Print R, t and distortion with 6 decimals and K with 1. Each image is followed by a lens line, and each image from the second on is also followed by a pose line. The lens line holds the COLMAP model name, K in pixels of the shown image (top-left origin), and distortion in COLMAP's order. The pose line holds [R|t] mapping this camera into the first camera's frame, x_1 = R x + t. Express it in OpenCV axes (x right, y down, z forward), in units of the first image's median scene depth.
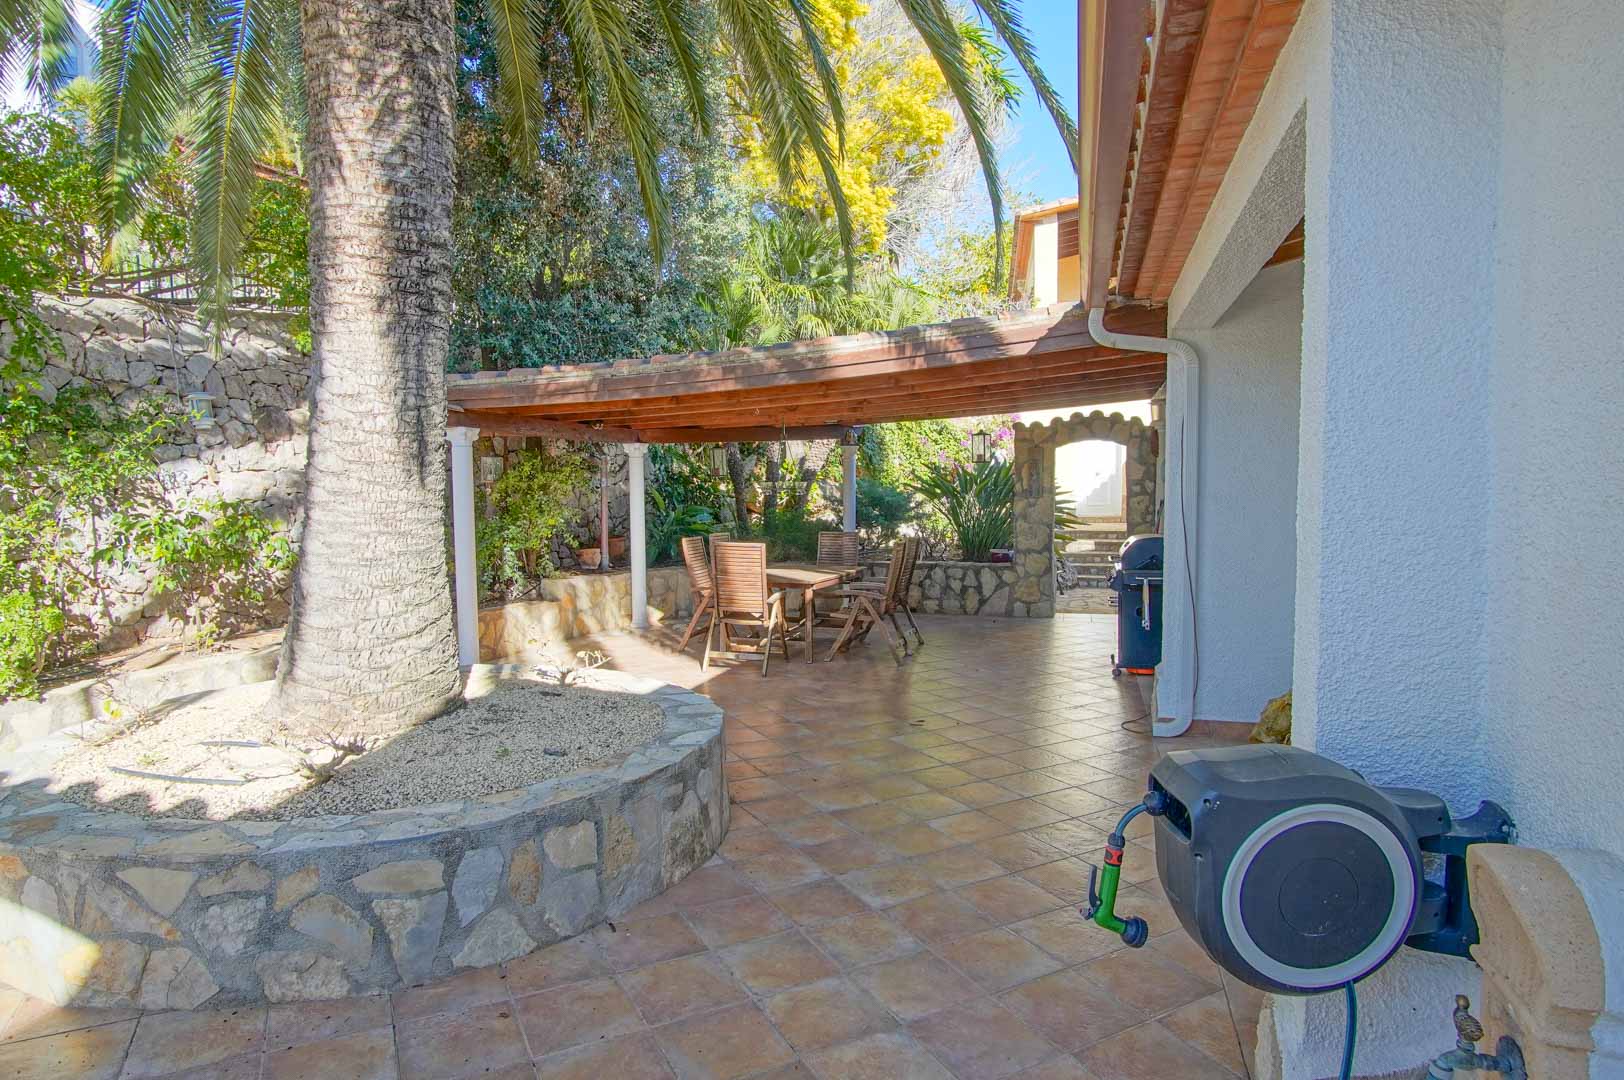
lens RADIAL K [[883.3, 0, 811.9], [0, 883.3, 514.2], [0, 0, 1]] dist [-0.000841, 0.000196]
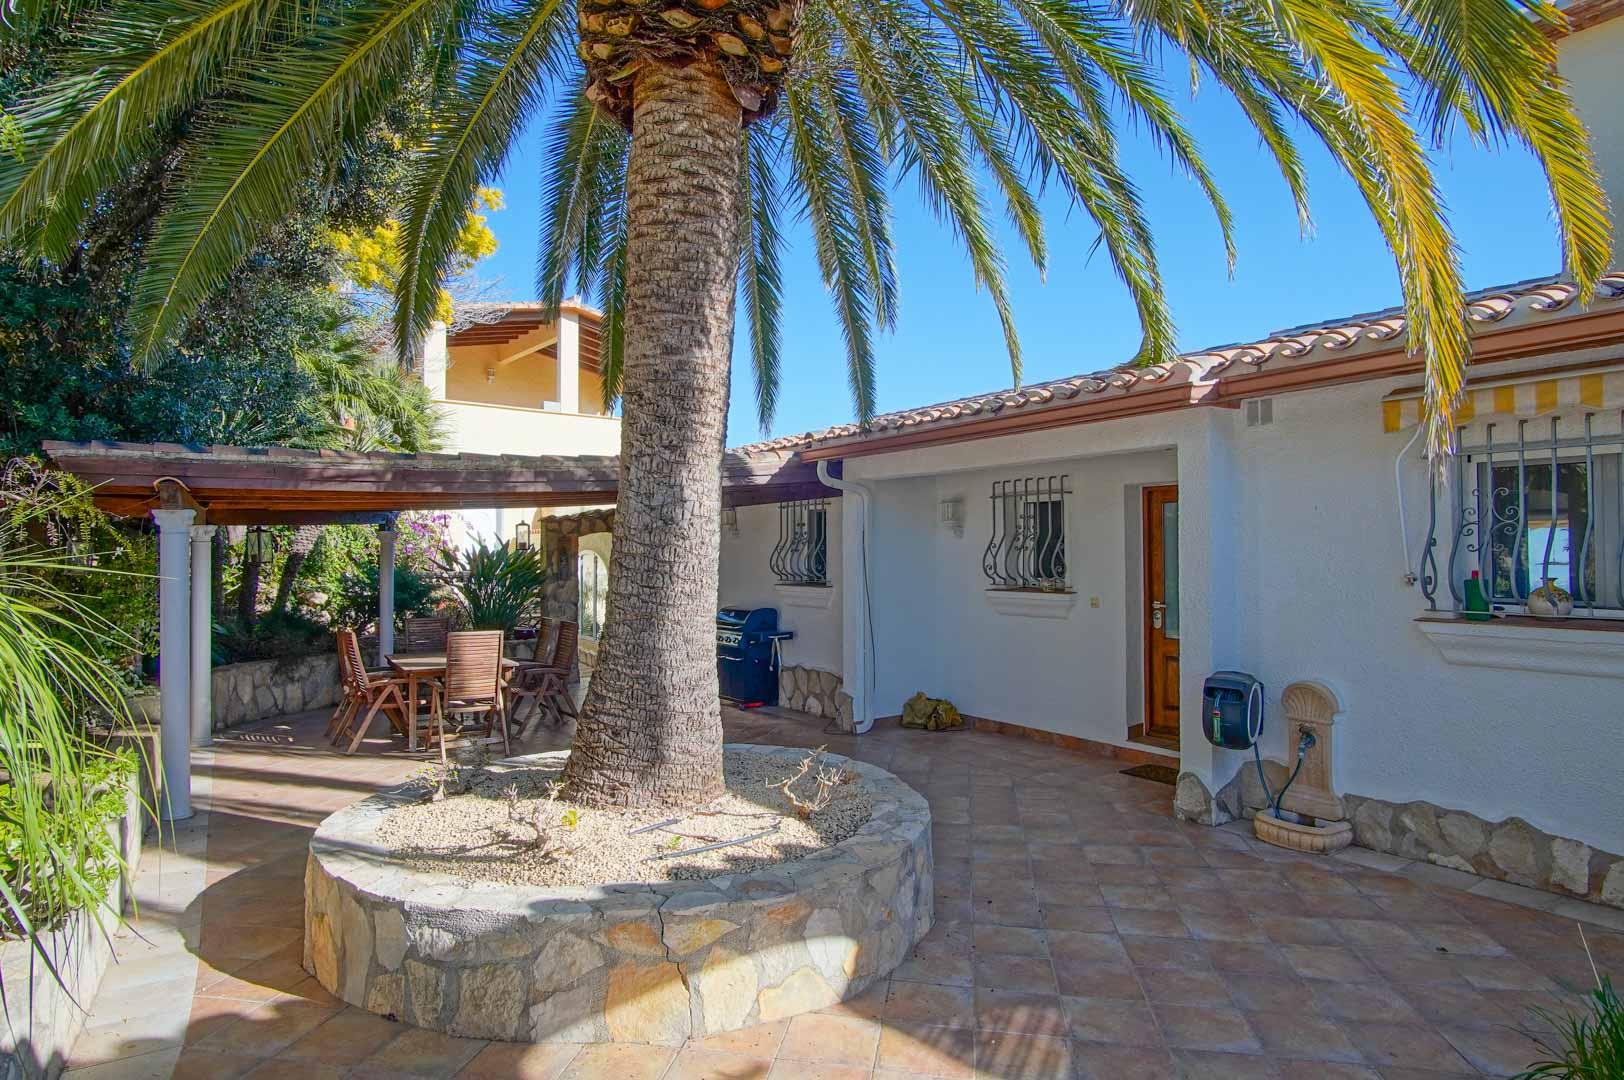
lens RADIAL K [[853.3, 0, 812.0], [0, 853.3, 540.0], [0, 0, 1]] dist [-0.015197, 0.000286]
pose [[0.617693, 0.017719, 0.786220, -0.709617], [0.025001, 0.998798, -0.042152, -0.027133], [-0.786022, 0.045693, 0.616507, 0.082502]]
